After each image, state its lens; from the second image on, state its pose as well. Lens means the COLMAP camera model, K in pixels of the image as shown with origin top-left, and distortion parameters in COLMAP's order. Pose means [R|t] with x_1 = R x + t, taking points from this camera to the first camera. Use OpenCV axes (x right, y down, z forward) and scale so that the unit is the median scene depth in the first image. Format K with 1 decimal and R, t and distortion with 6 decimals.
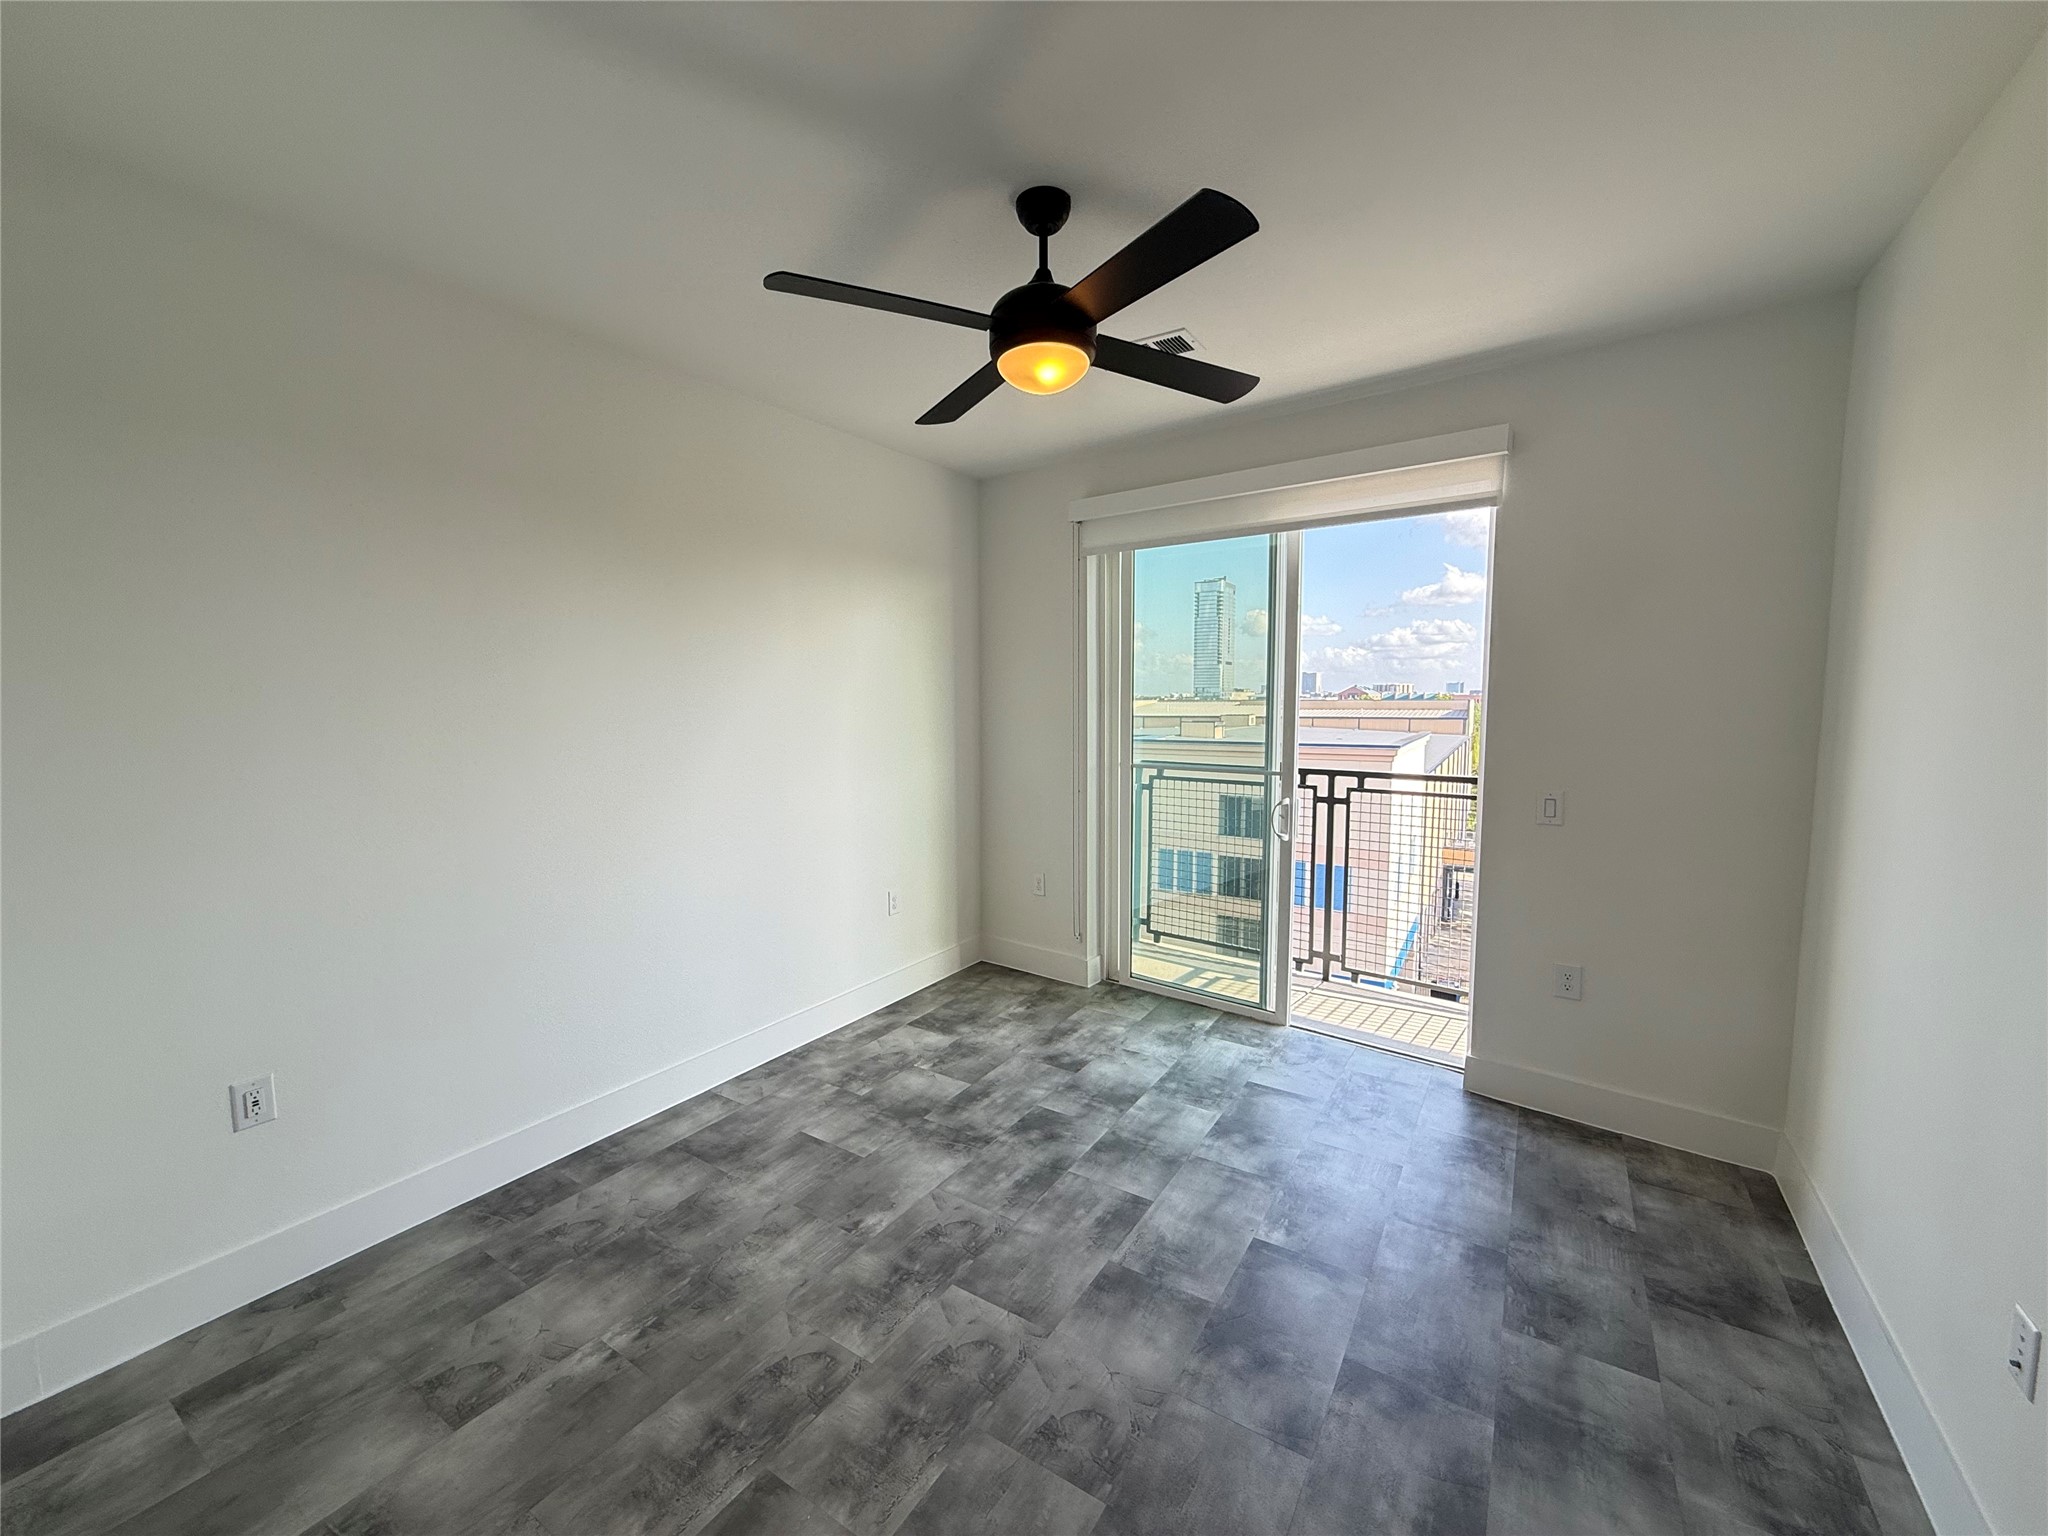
lens RADIAL K [[813.0, 0, 1019.6], [0, 813.0, 763.5], [0, 0, 1]] dist [-0.000828, 0.000117]
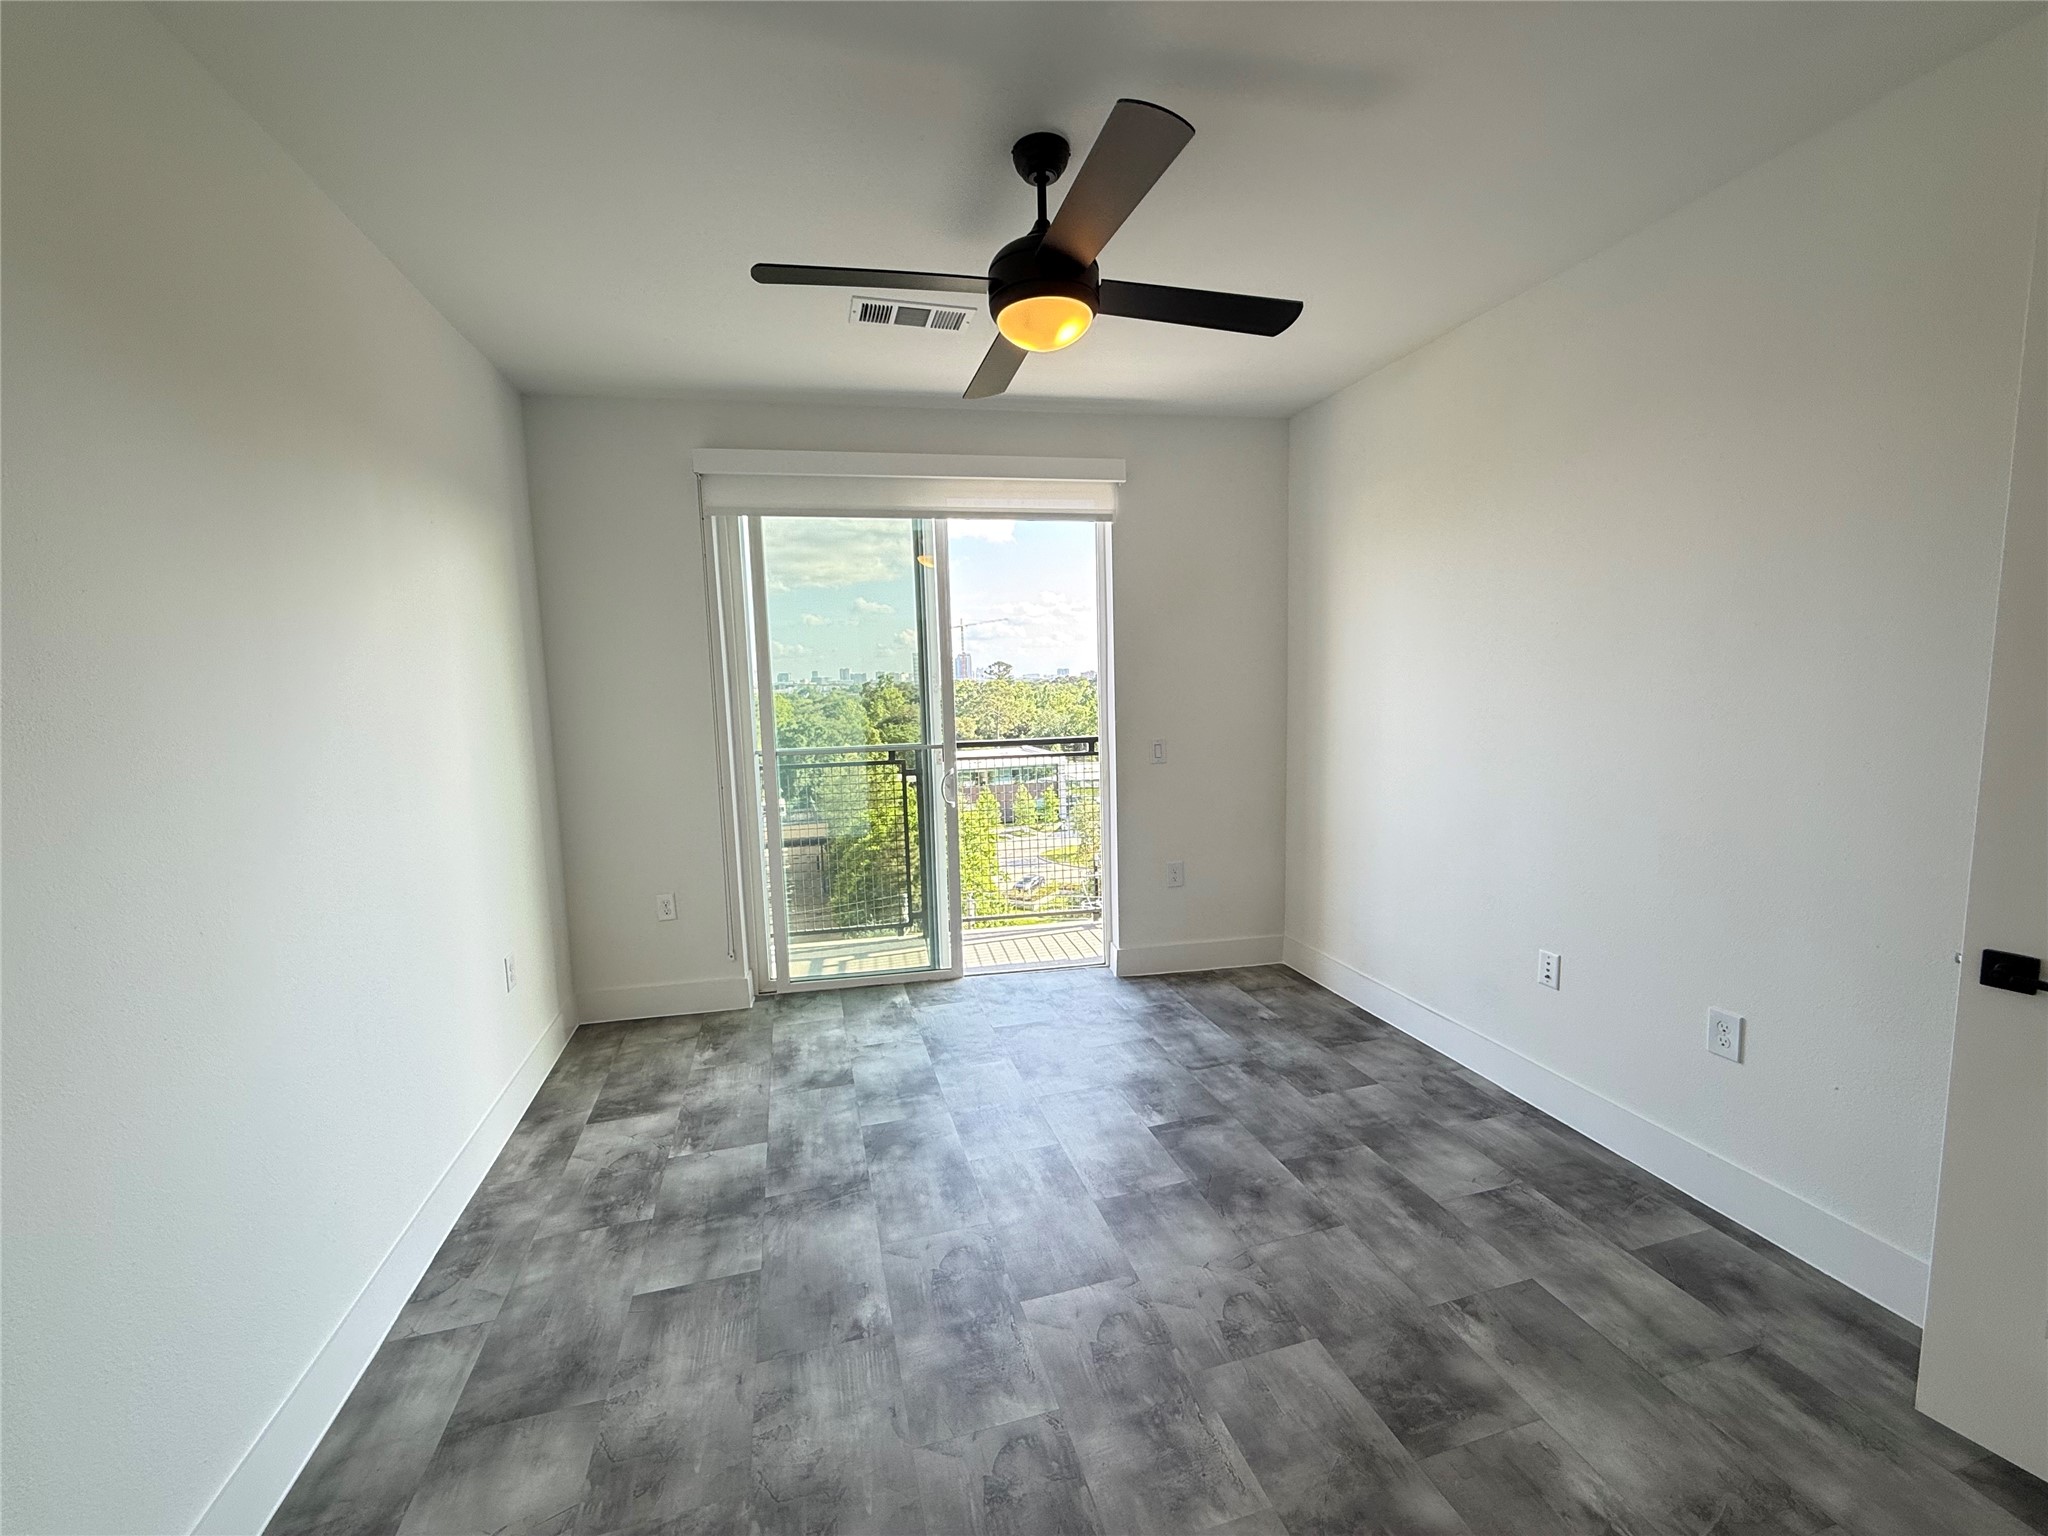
lens RADIAL K [[813.0, 0, 1015.8], [0, 813.0, 770.0], [0, 0, 1]] dist [-0.000828, 0.000117]
pose [[0.661852, -0.097145, 0.743313, -0.529378], [0.085284, 0.994888, 0.054086, -0.008689], [-0.744767, 0.027596, 0.666754, 0.274970]]
